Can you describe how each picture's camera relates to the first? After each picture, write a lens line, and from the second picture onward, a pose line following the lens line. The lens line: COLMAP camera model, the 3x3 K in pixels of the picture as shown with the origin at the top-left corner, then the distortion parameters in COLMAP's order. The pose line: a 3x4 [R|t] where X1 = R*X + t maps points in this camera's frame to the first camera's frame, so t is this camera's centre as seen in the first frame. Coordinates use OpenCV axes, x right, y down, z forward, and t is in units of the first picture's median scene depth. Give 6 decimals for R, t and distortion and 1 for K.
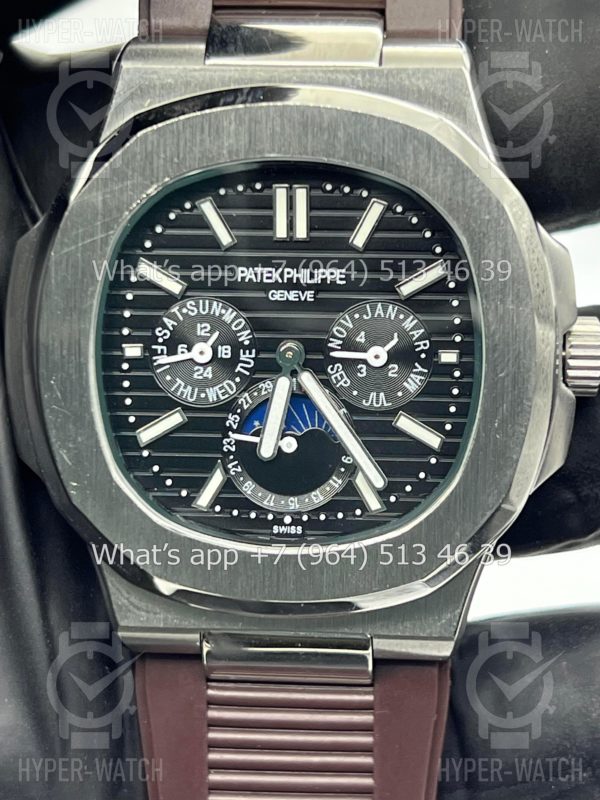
lens RADIAL K [[1992.7, 0, 300.0], [0, 1992.7, 400.0], [0, 0, 1]] dist [0.167349, -0.126963]
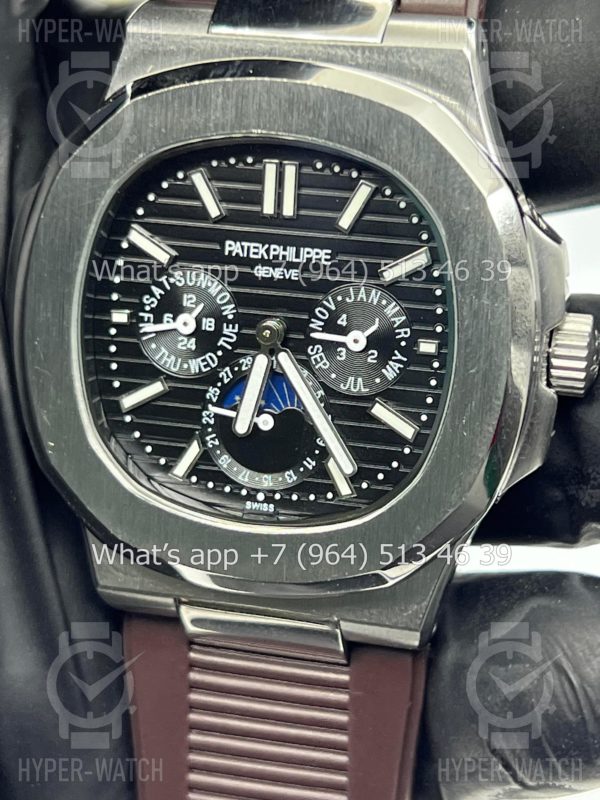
lens RADIAL K [[1992.7, 0, 300.0], [0, 1992.7, 400.0], [0, 0, 1]] dist [0.167349, -0.126963]
pose [[0.979837, 0.079356, -0.183365, 0.193521], [-0.067622, 0.995295, 0.069394, -0.059041], [0.188009, -0.055596, 0.980593, 0.029073]]
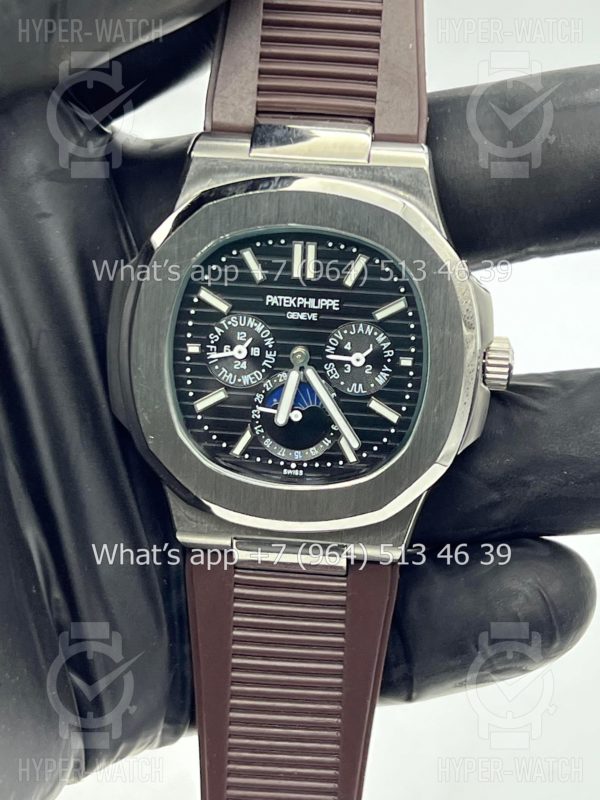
lens RADIAL K [[1992.7, 0, 300.0], [0, 1992.7, 400.0], [0, 0, 1]] dist [0.167349, -0.126963]
pose [[0.999192, 0.039951, 0.004277, -0.009657], [-0.040169, 0.995712, 0.083336, -0.113608], [-0.000929, -0.083441, 0.996512, -0.480318]]
